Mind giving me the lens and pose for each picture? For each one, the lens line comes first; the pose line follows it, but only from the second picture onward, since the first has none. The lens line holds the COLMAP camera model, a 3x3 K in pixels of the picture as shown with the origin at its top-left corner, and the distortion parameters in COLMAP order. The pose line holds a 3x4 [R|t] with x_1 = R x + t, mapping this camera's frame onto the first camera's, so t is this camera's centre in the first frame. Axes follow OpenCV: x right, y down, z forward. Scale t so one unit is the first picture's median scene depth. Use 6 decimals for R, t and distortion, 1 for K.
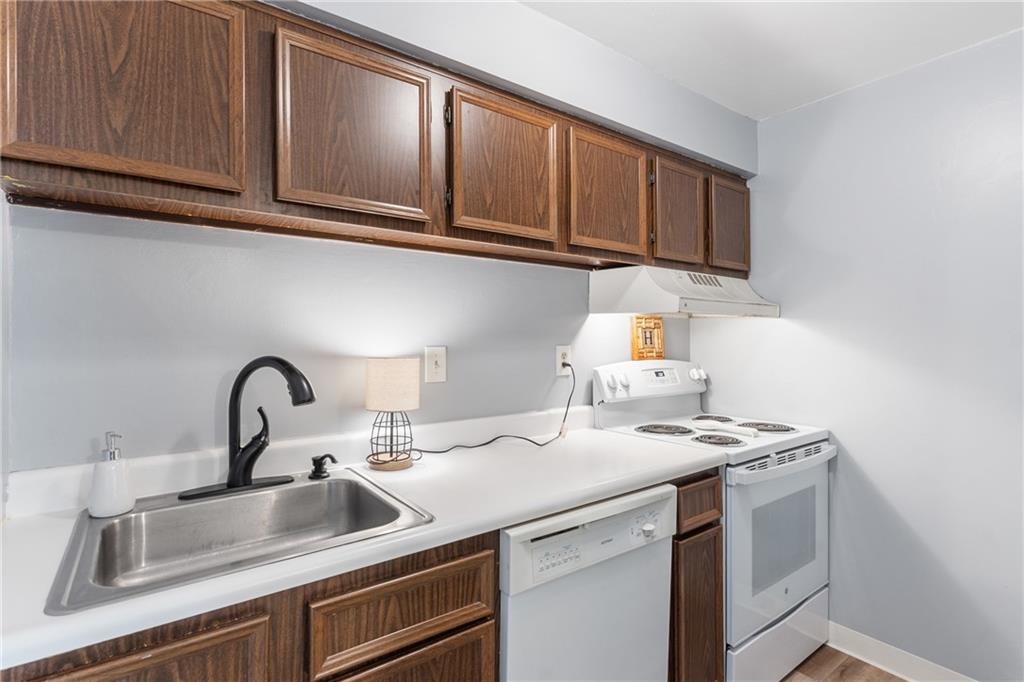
lens RADIAL K [[498.8, 0, 510.8], [0, 498.8, 342.2], [0, 0, 1]] dist [0.002864, 0.000602]
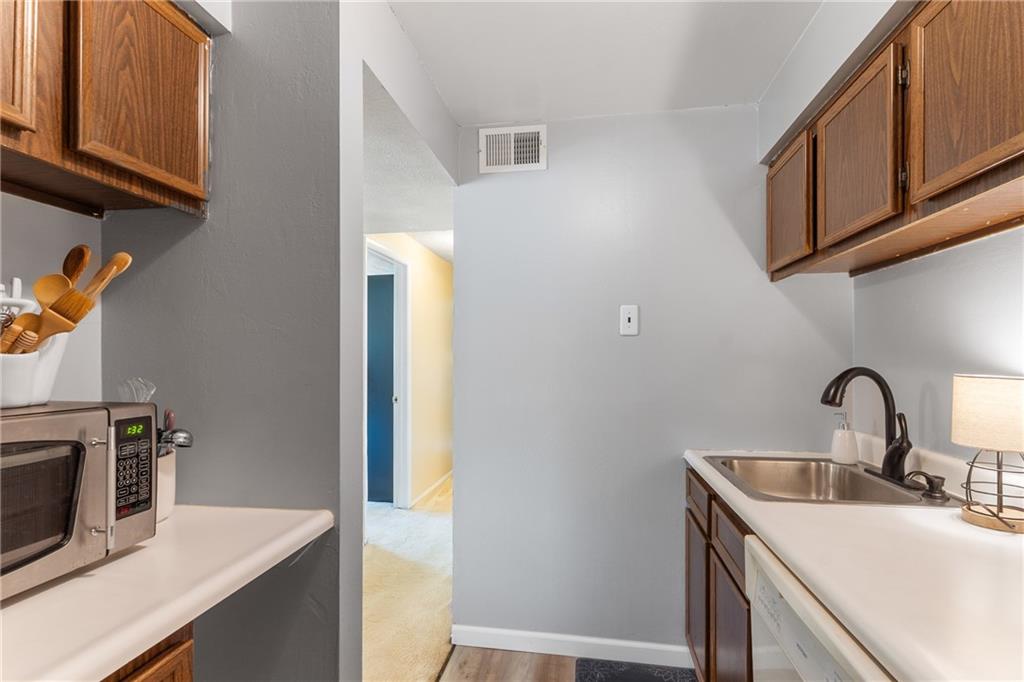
lens RADIAL K [[498.8, 0, 511.3], [0, 498.8, 349.3], [0, 0, 1]] dist [0.002864, 0.000602]
pose [[-0.708355, -0.015228, -0.705692, 0.820427], [-0.006949, 0.999869, -0.014601, 0.005103], [0.705822, -0.005439, -0.708369, 1.055914]]
